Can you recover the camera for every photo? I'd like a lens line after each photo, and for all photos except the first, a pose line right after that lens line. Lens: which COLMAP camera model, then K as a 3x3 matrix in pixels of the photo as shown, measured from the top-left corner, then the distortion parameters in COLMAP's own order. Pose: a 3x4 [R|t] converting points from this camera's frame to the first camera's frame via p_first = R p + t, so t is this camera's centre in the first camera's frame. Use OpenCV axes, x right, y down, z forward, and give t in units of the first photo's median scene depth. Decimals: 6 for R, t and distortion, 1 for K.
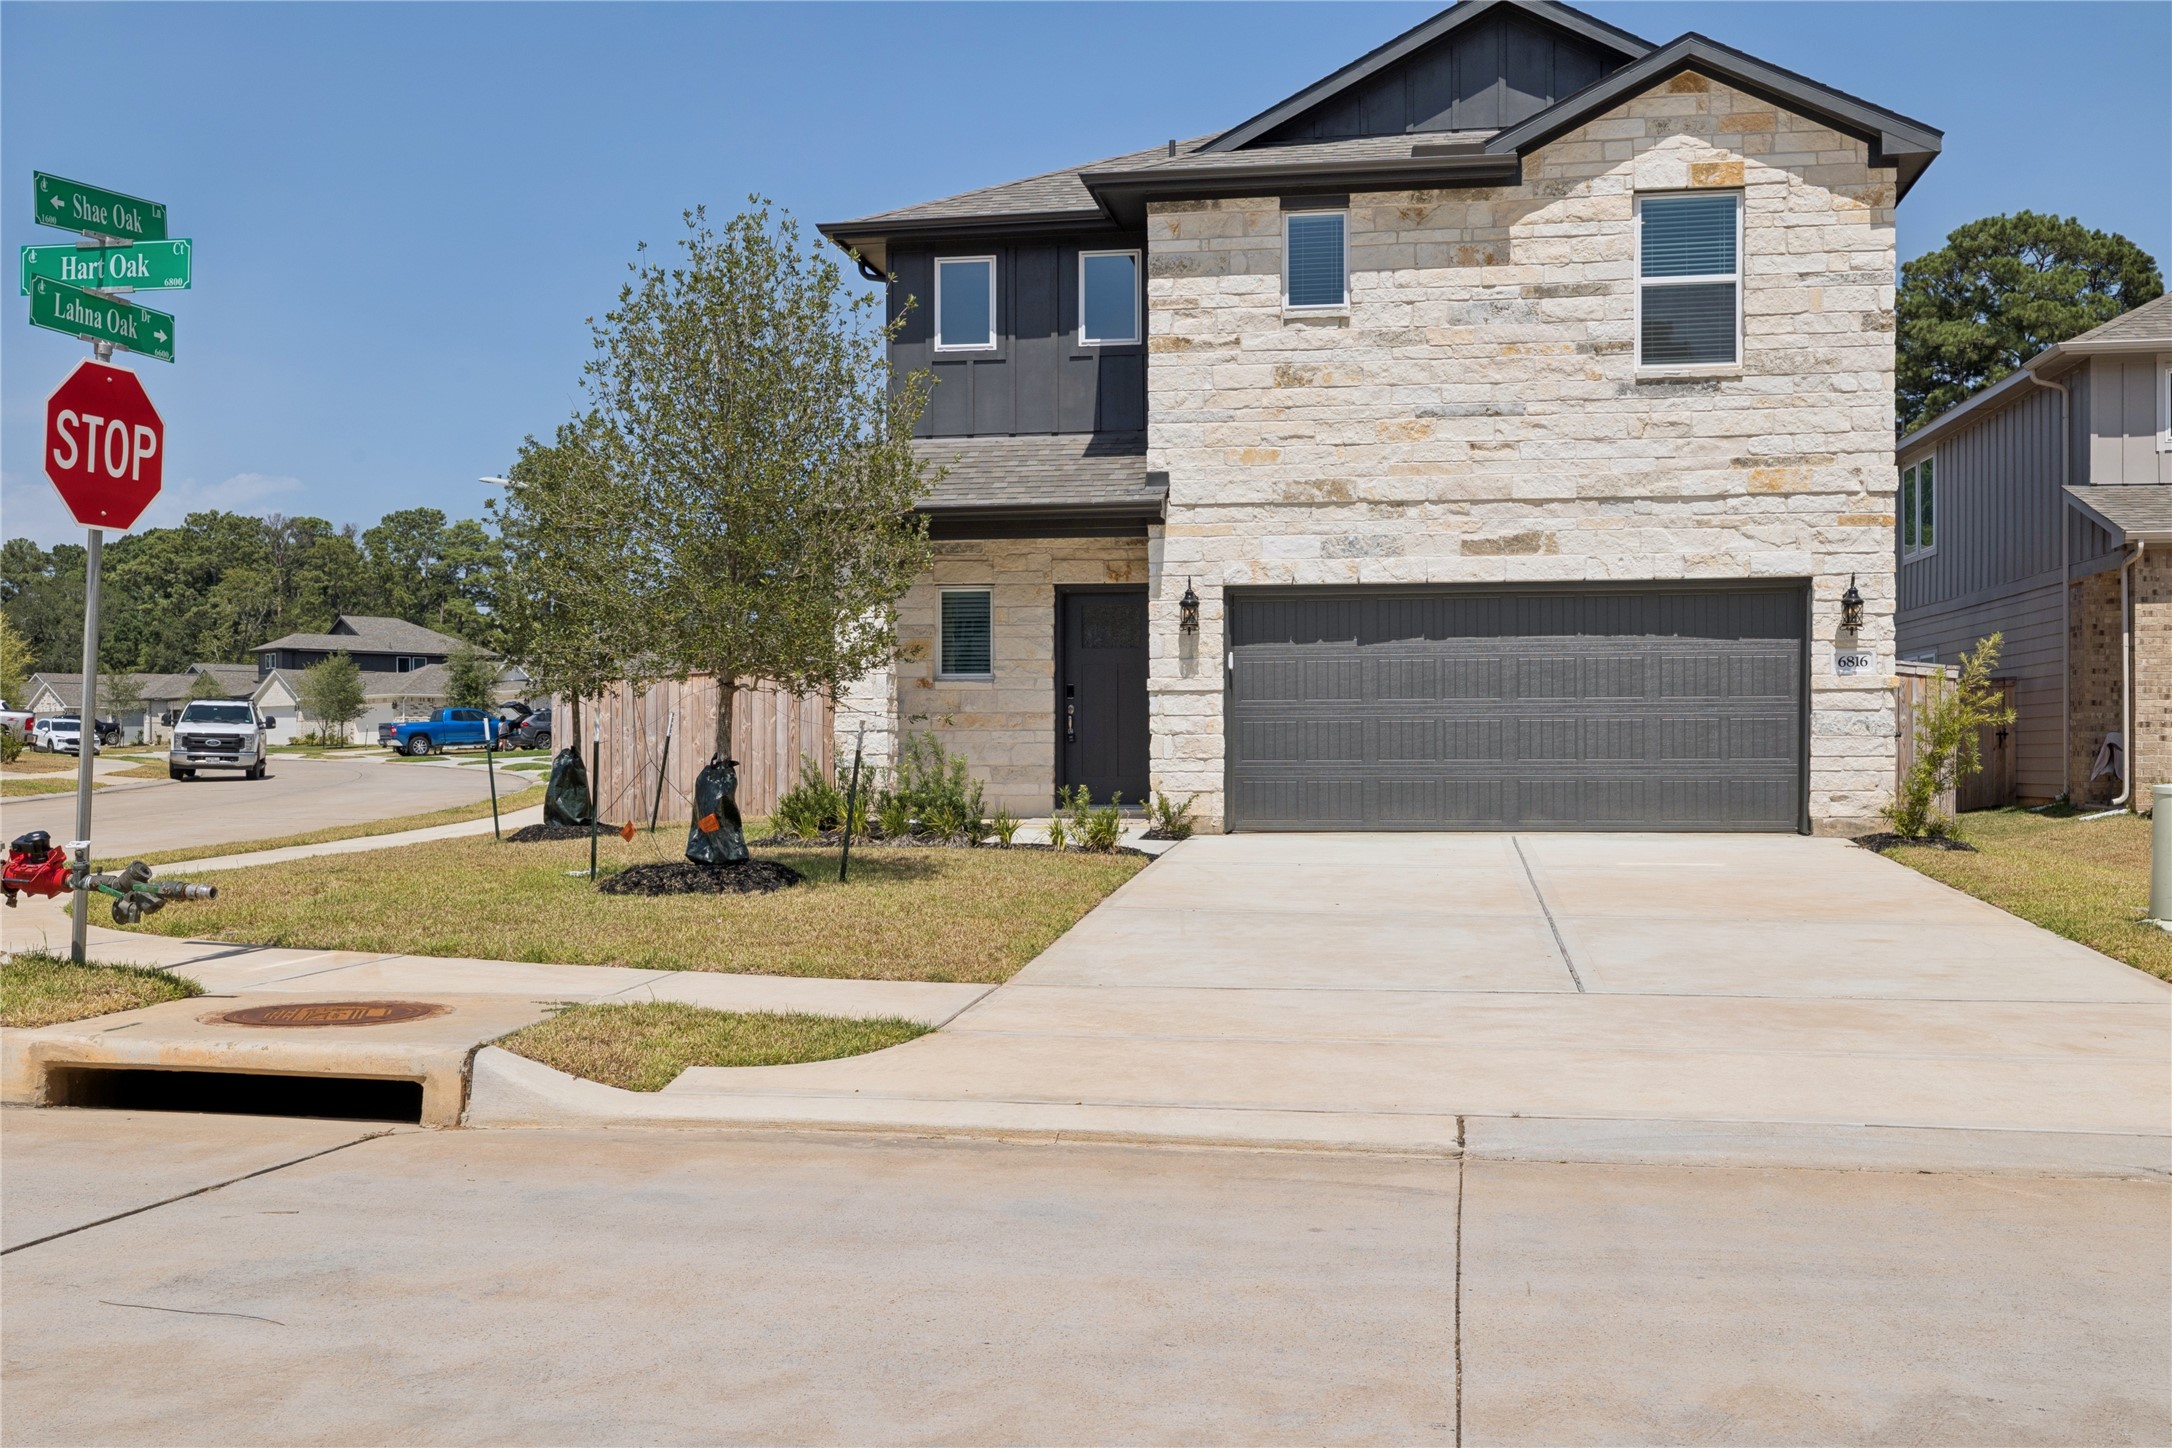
lens RADIAL K [[2144.3, 0, 1086.0], [0, 2144.3, 724.0], [0, 0, 1]] dist [-0.003180, -0.008475]
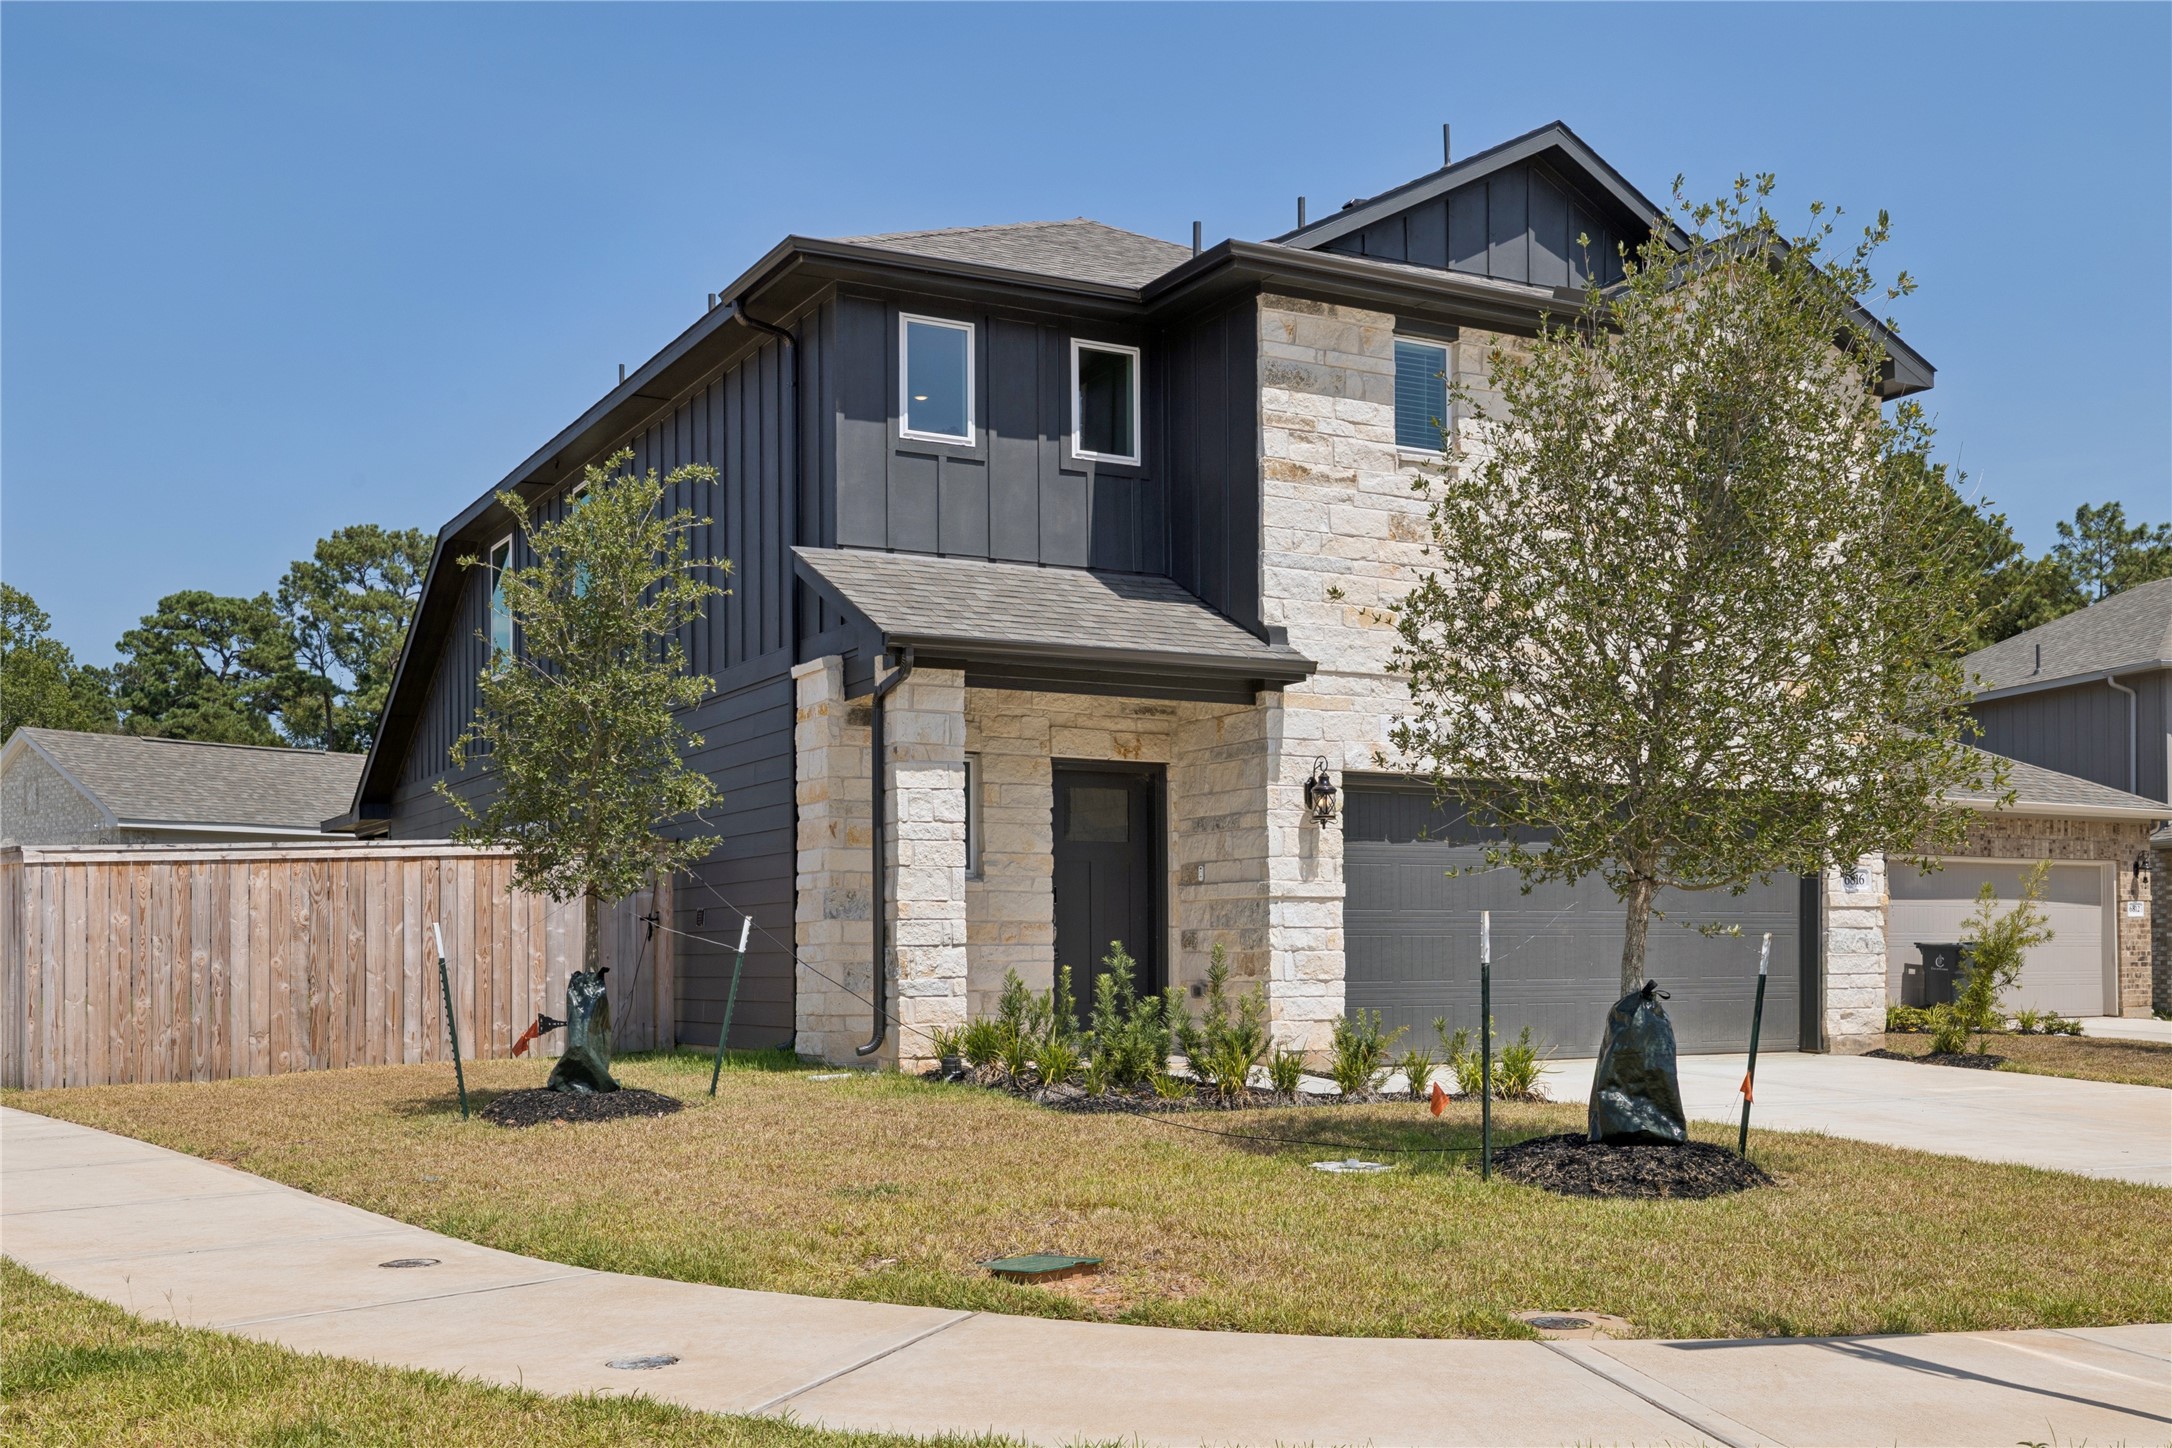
lens RADIAL K [[2168.0, 0, 1086.6], [0, 2168.0, 910.2], [0, 0, 1]] dist [0.002473, 0.007270]
pose [[0.790081, 0.013020, 0.612864, -0.524224], [-0.005151, 0.999880, -0.014601, 0.001977], [-0.612981, 0.008379, 0.790053, 0.398219]]
